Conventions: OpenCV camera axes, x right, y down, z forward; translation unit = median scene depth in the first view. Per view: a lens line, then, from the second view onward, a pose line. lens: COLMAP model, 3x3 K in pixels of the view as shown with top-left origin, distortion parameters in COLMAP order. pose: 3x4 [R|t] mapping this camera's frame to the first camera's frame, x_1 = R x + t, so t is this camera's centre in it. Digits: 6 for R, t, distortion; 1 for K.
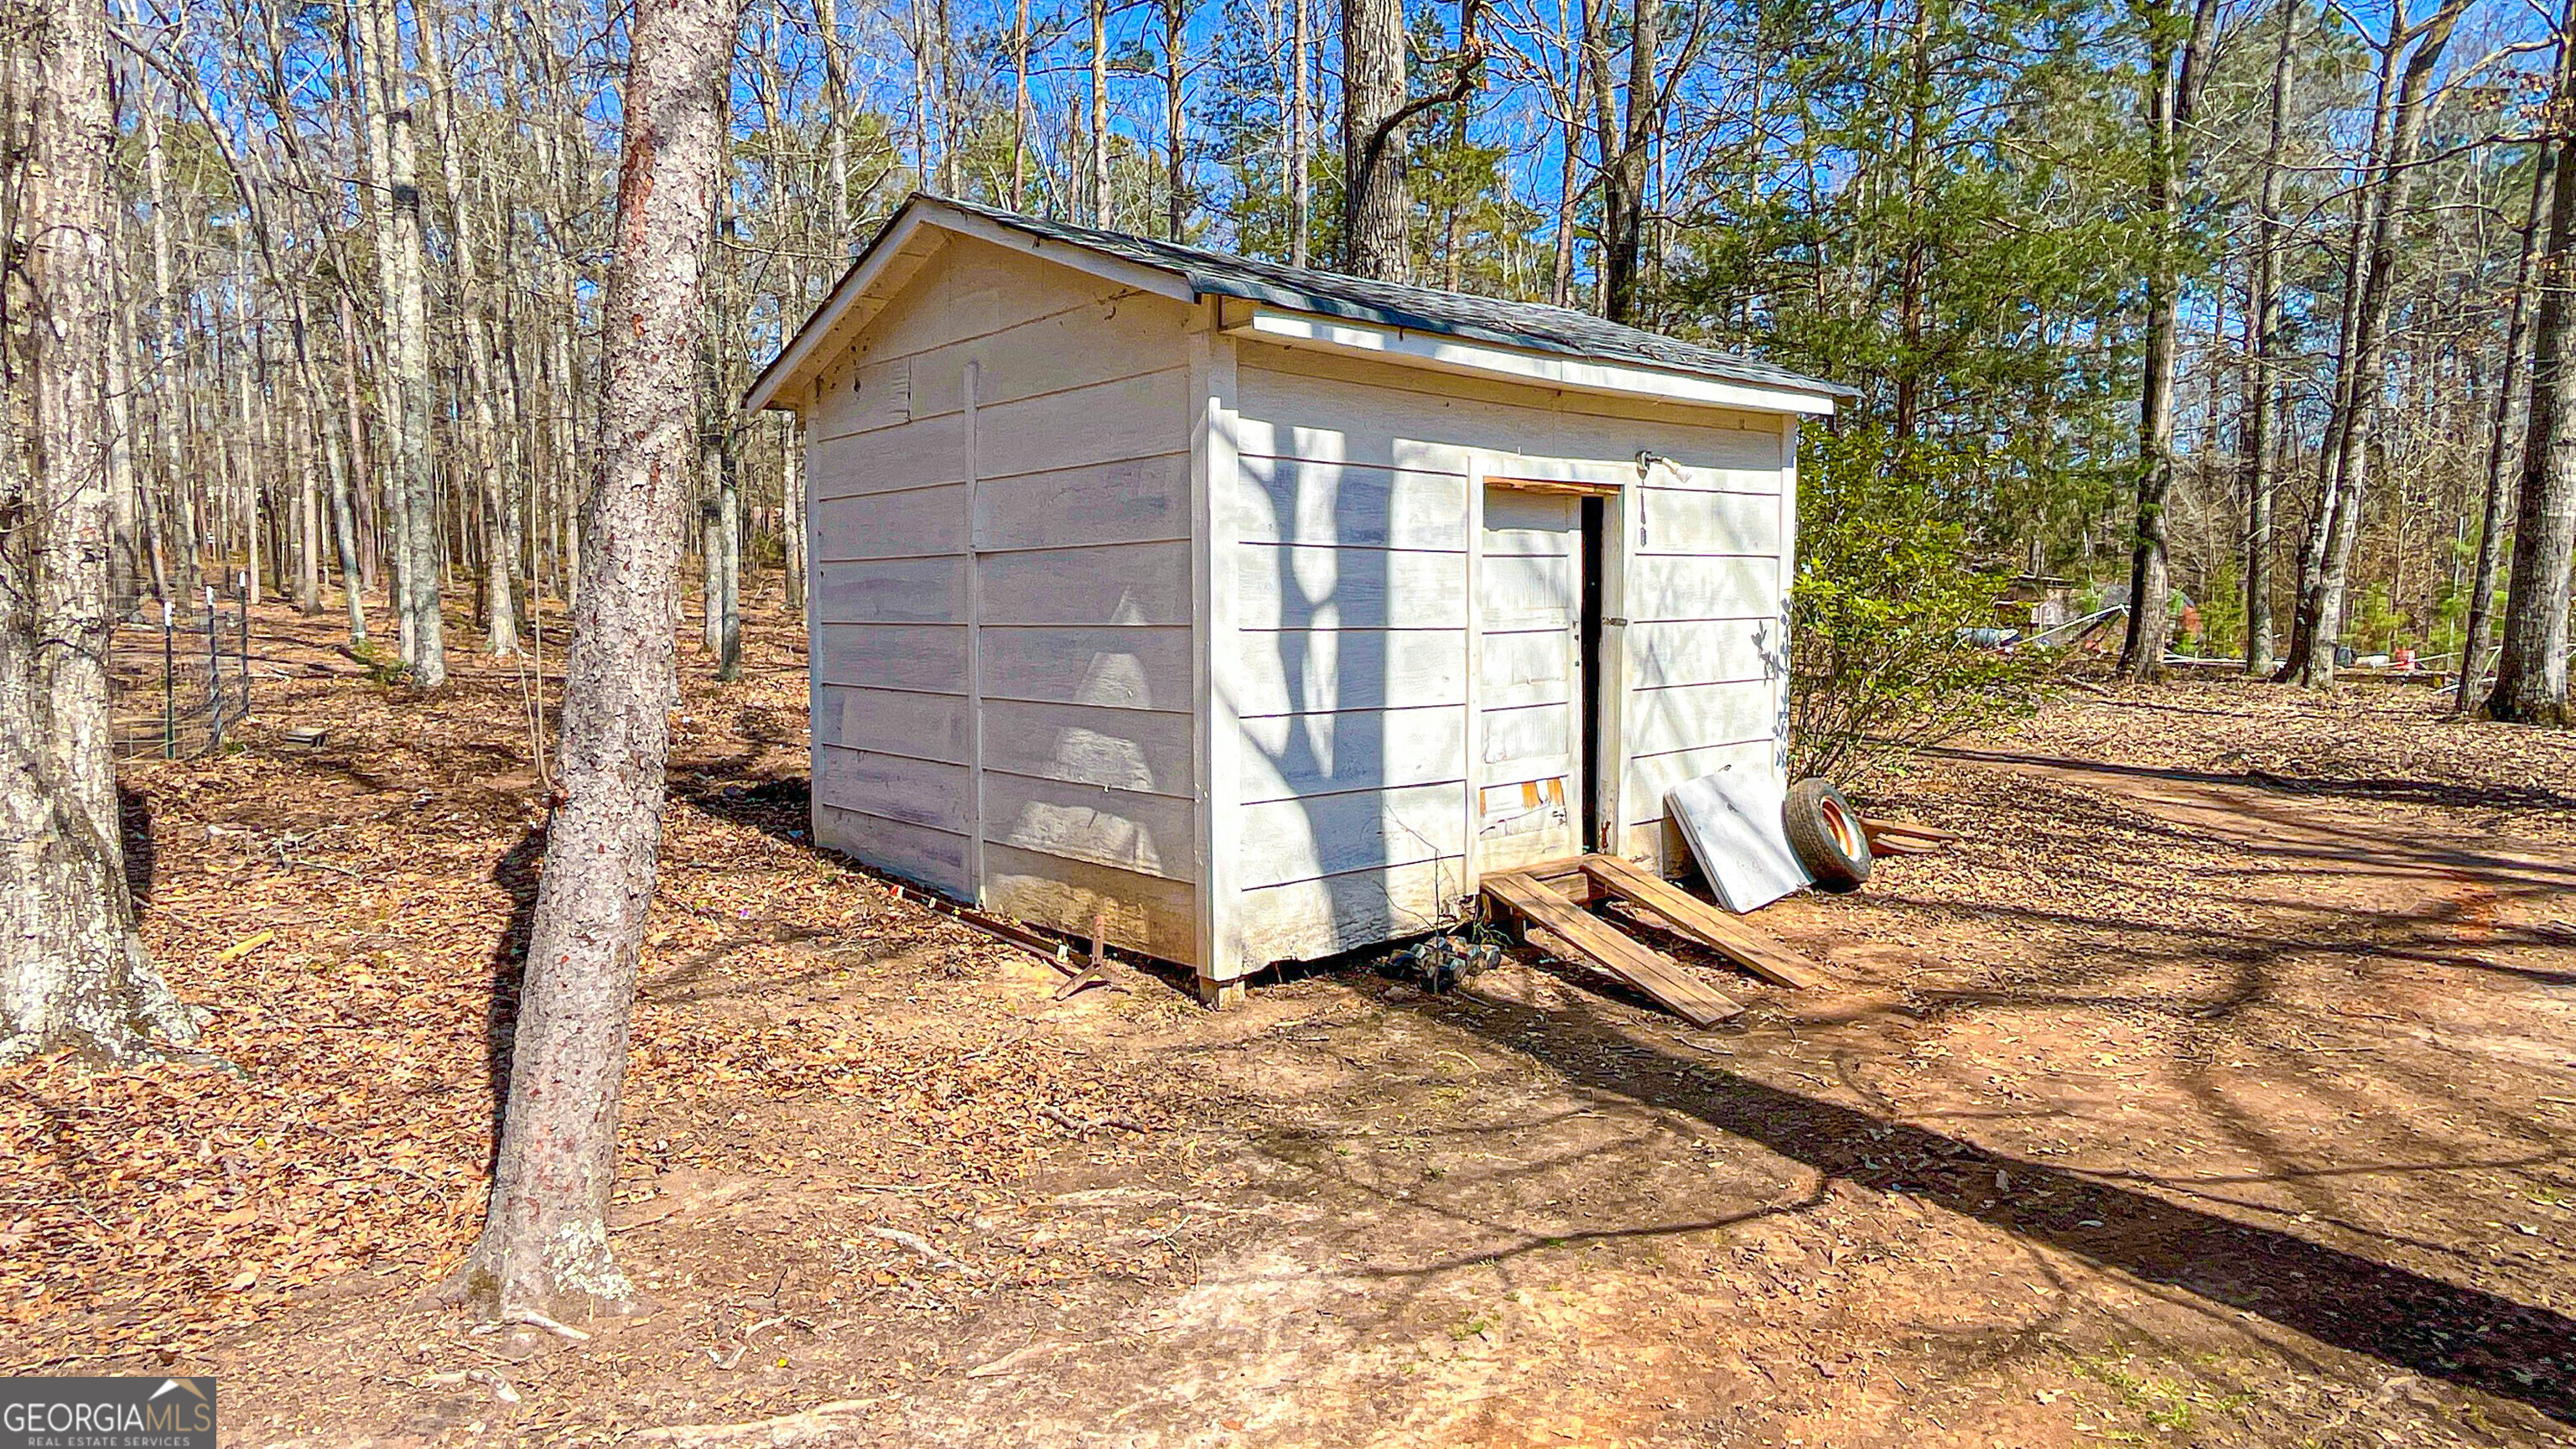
lens RADIAL K [[1518.6, 0, 1281.2], [0, 1518.6, 708.6], [0, 0, 1]] dist [-0.001127, -0.001203]
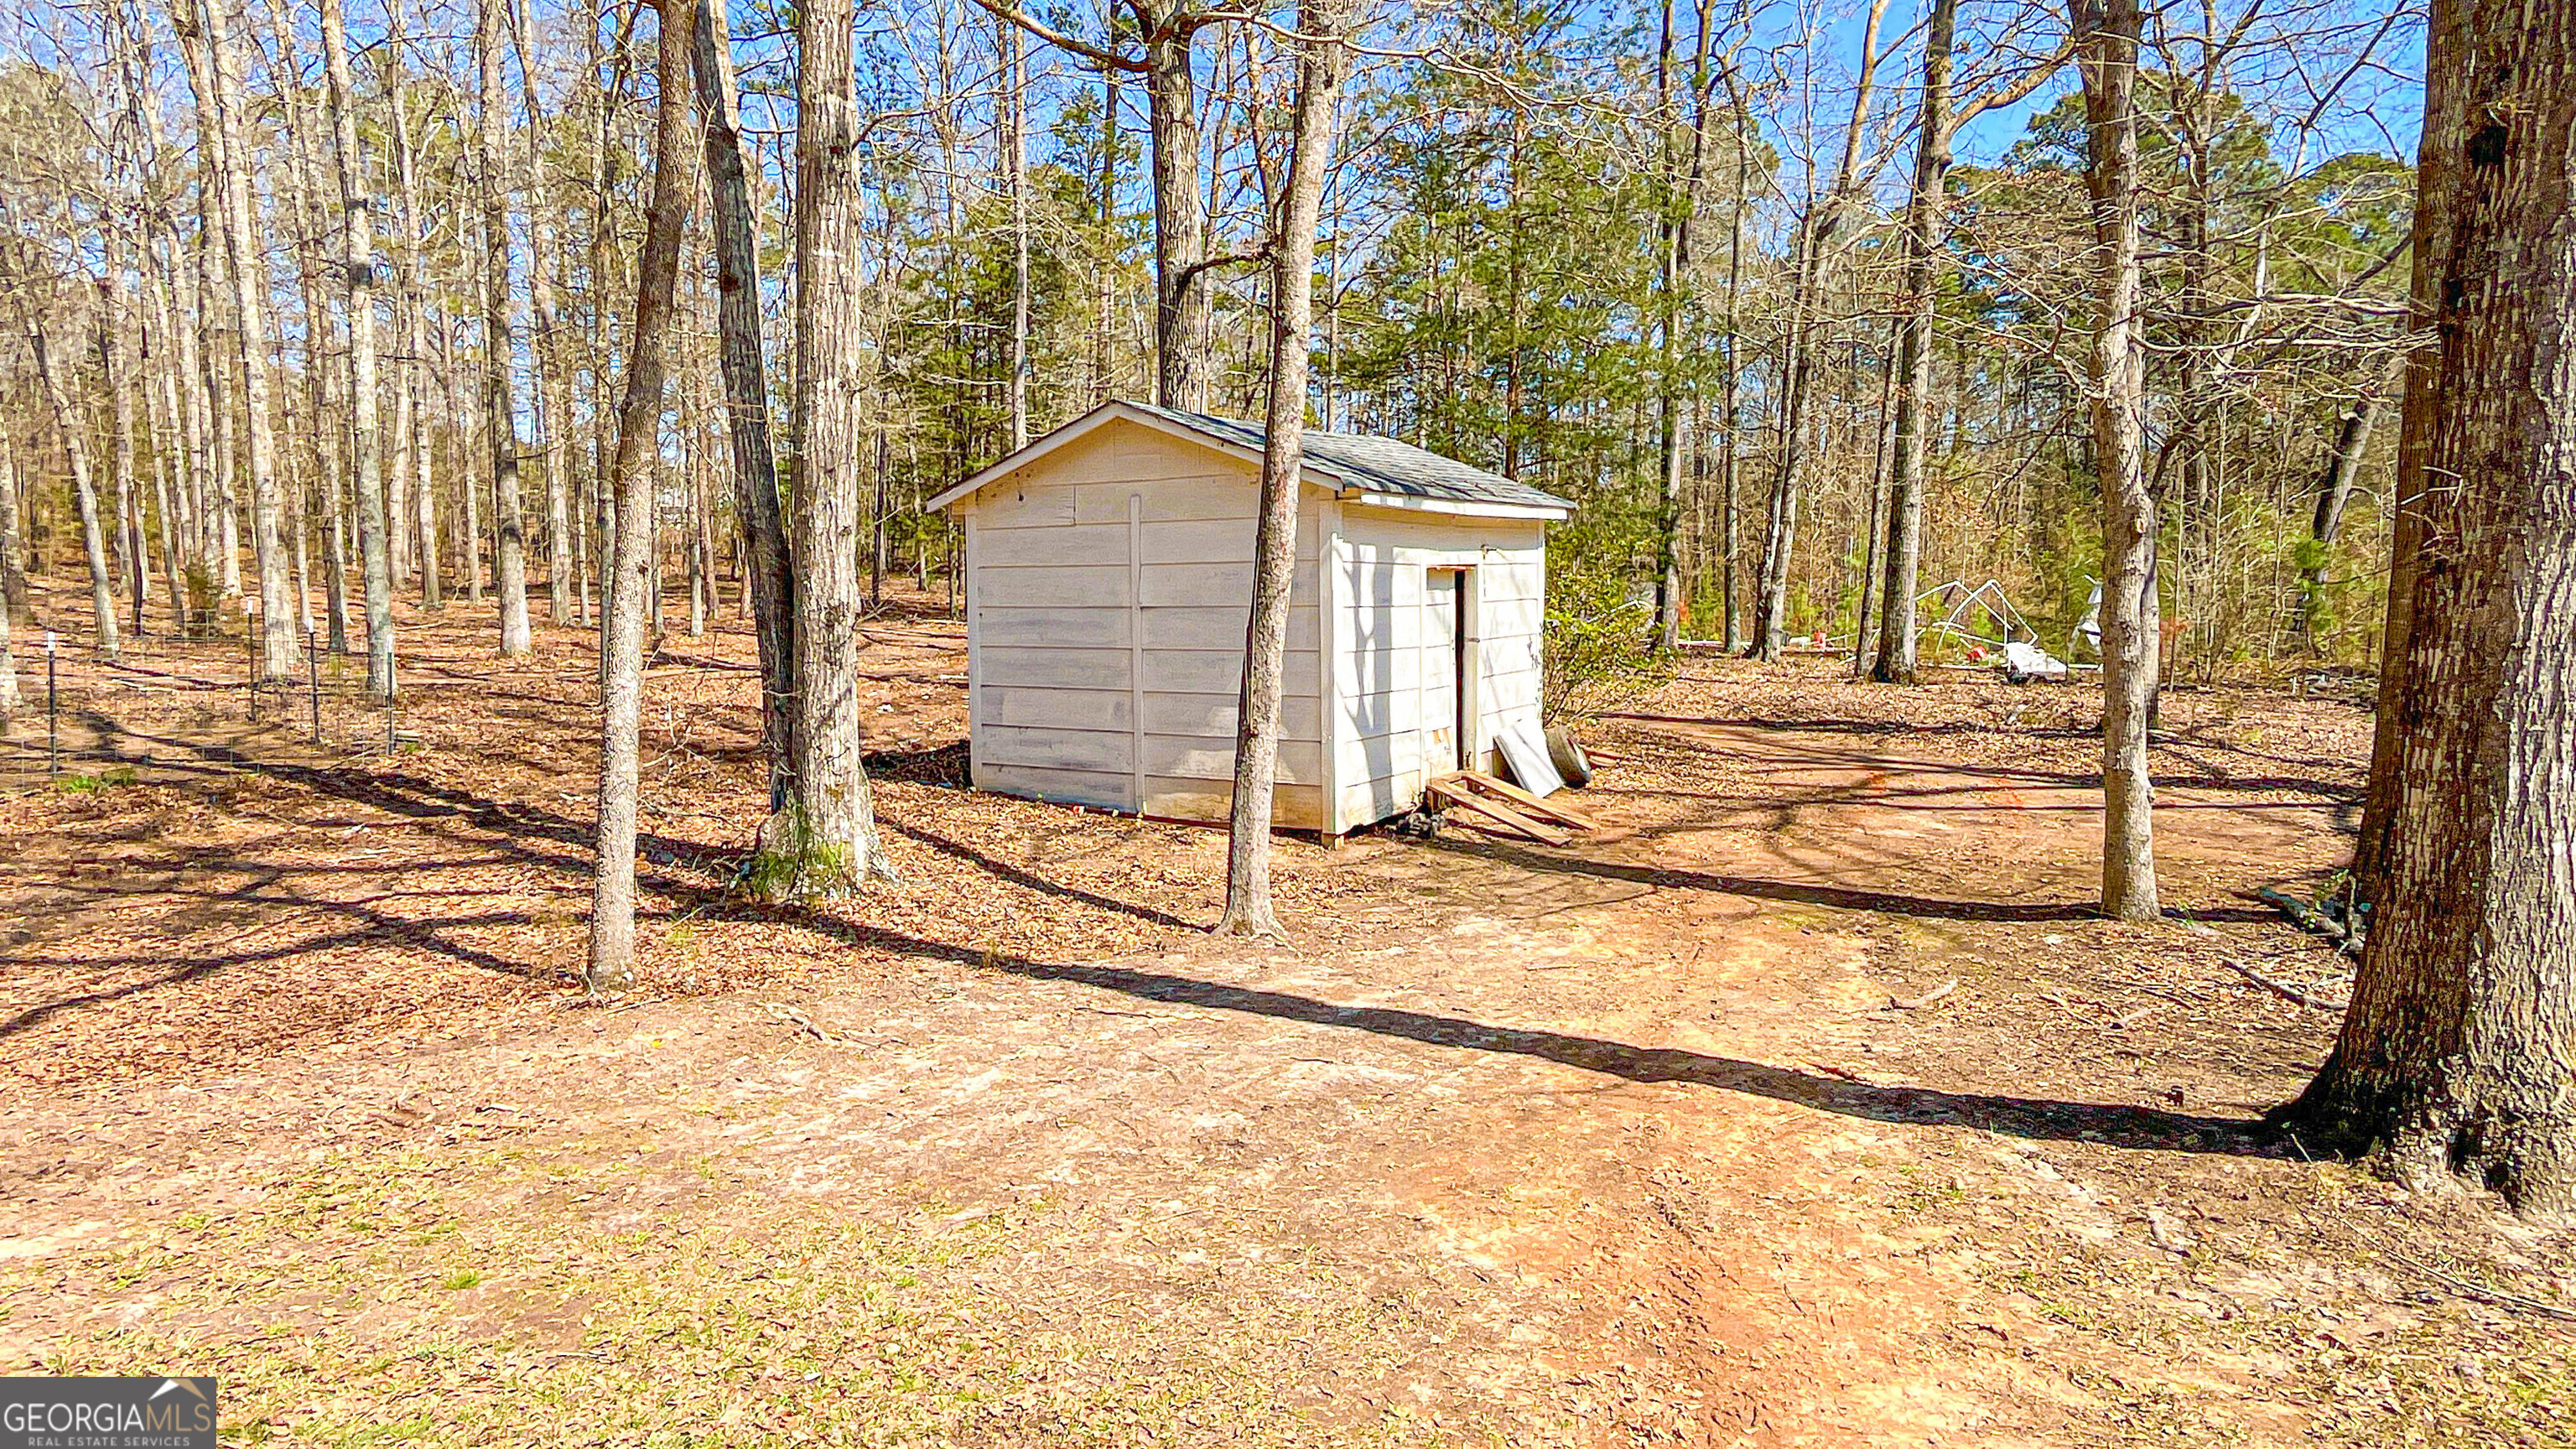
lens RADIAL K [[1518.6, 0, 1281.2], [0, 1518.6, 708.6], [0, 0, 1]] dist [-0.001127, -0.001203]
pose [[0.953255, -0.029026, 0.300769, -0.528401], [0.025580, 0.999554, 0.015388, -0.009332], [-0.301082, -0.006975, 0.953573, -0.631943]]
